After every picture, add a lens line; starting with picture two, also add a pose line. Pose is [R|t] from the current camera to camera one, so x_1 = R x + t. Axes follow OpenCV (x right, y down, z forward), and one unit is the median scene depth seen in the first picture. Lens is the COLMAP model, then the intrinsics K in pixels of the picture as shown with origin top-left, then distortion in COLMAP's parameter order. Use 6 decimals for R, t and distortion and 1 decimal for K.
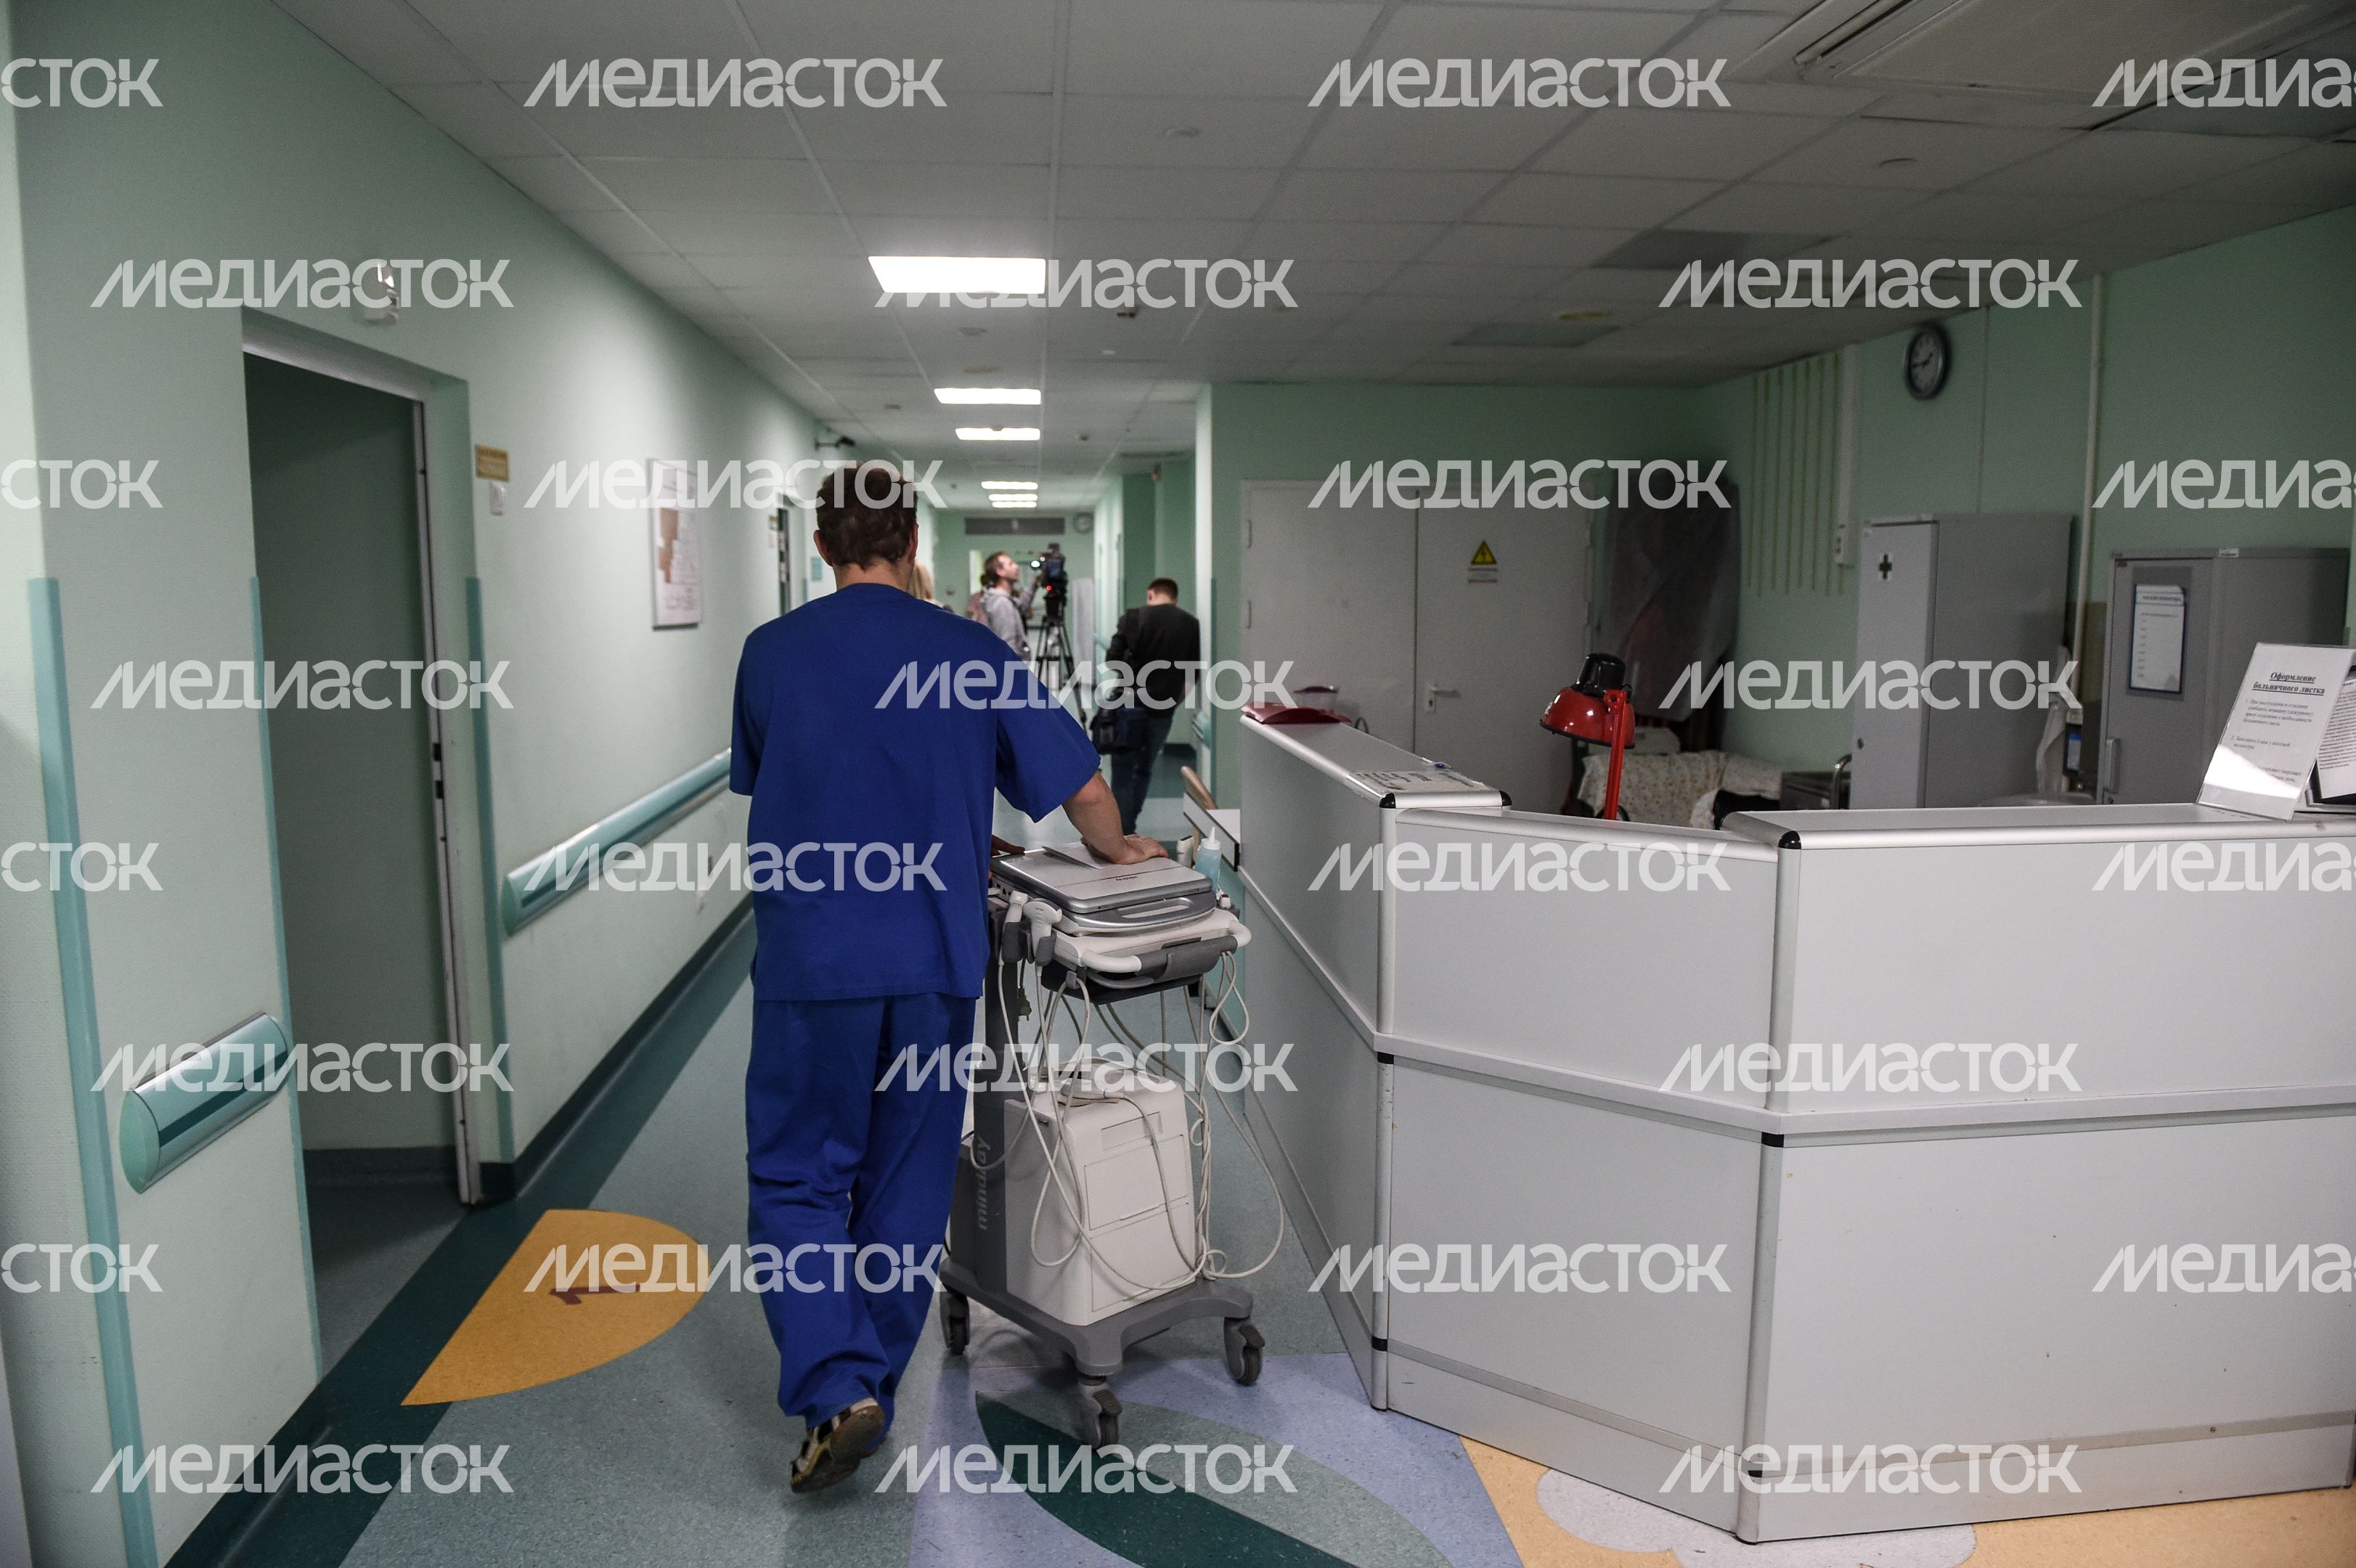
lens RADIAL K [[1597.7, 0, 1178.8], [0, 1597.7, 788.9], [0, 0, 1]] dist [-0.048748, -0.002795]
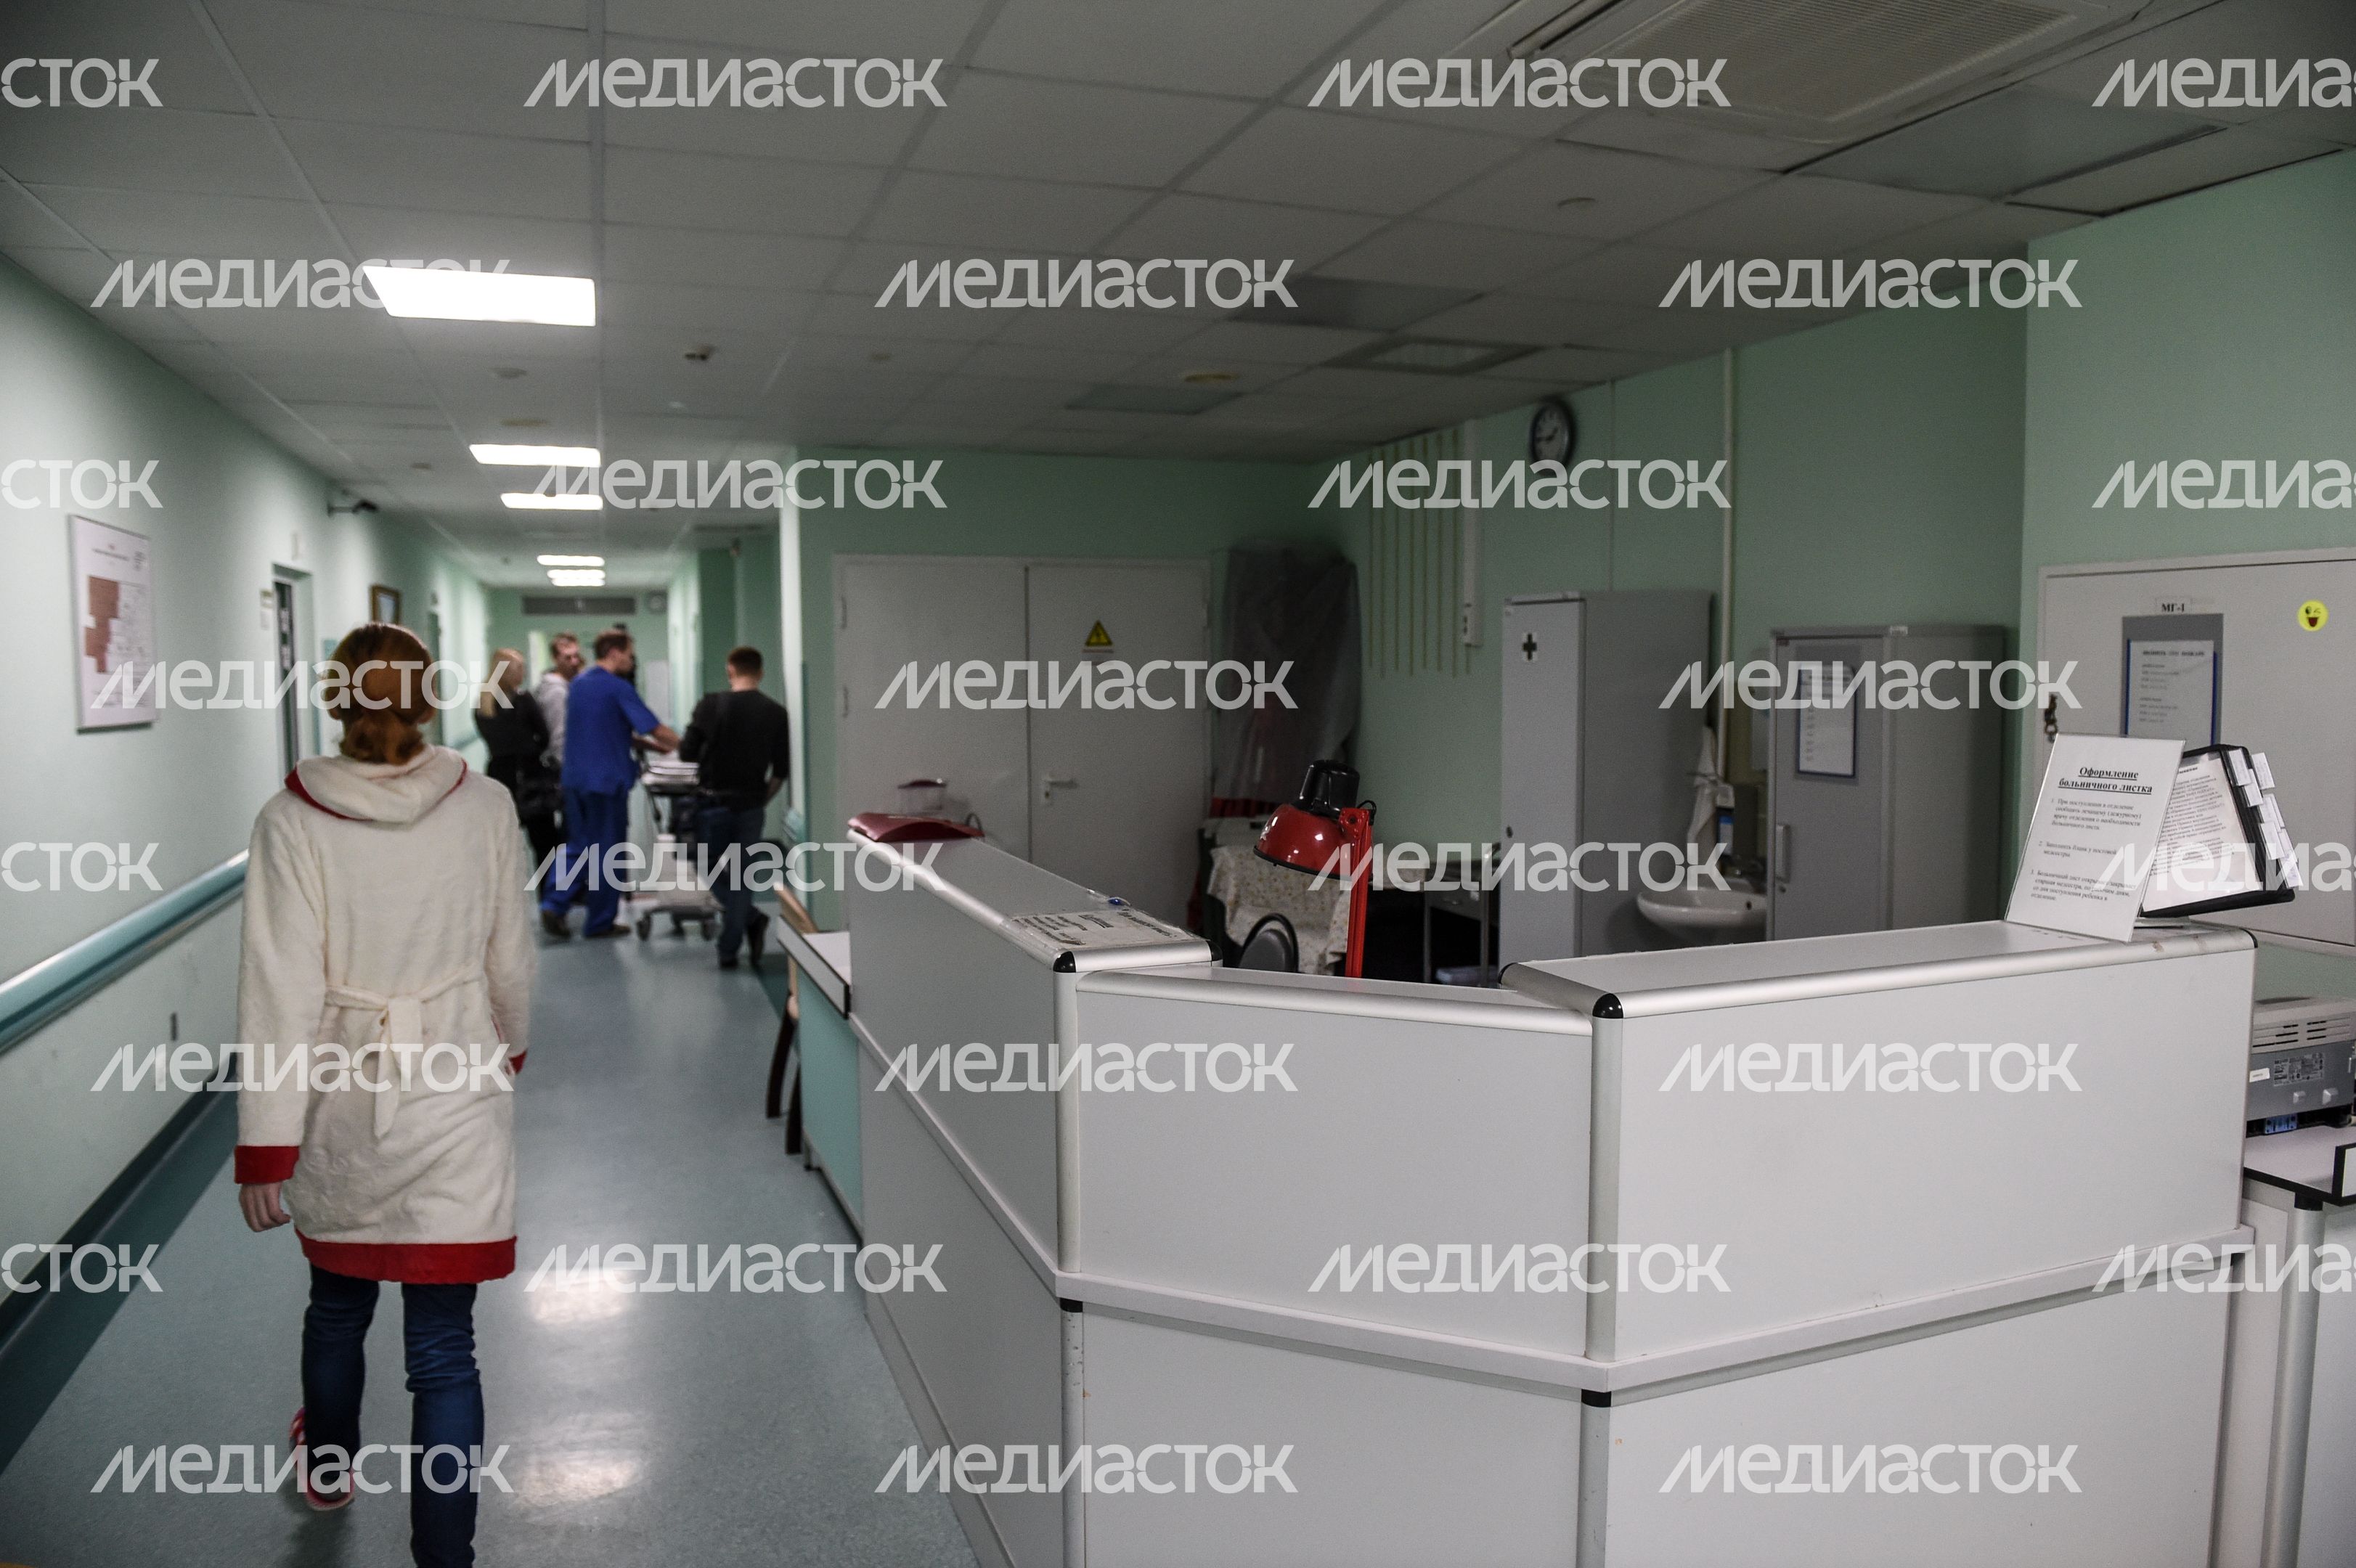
lens RADIAL K [[1597.7, 0, 1176.0], [0, 1597.7, 780.5], [0, 0, 1]] dist [-0.048748, -0.002795]
pose [[0.967882, -0.021903, 0.250448, -0.001977], [0.035705, 0.998076, -0.050697, -0.017975], [-0.248856, 0.058011, 0.966802, 0.122627]]
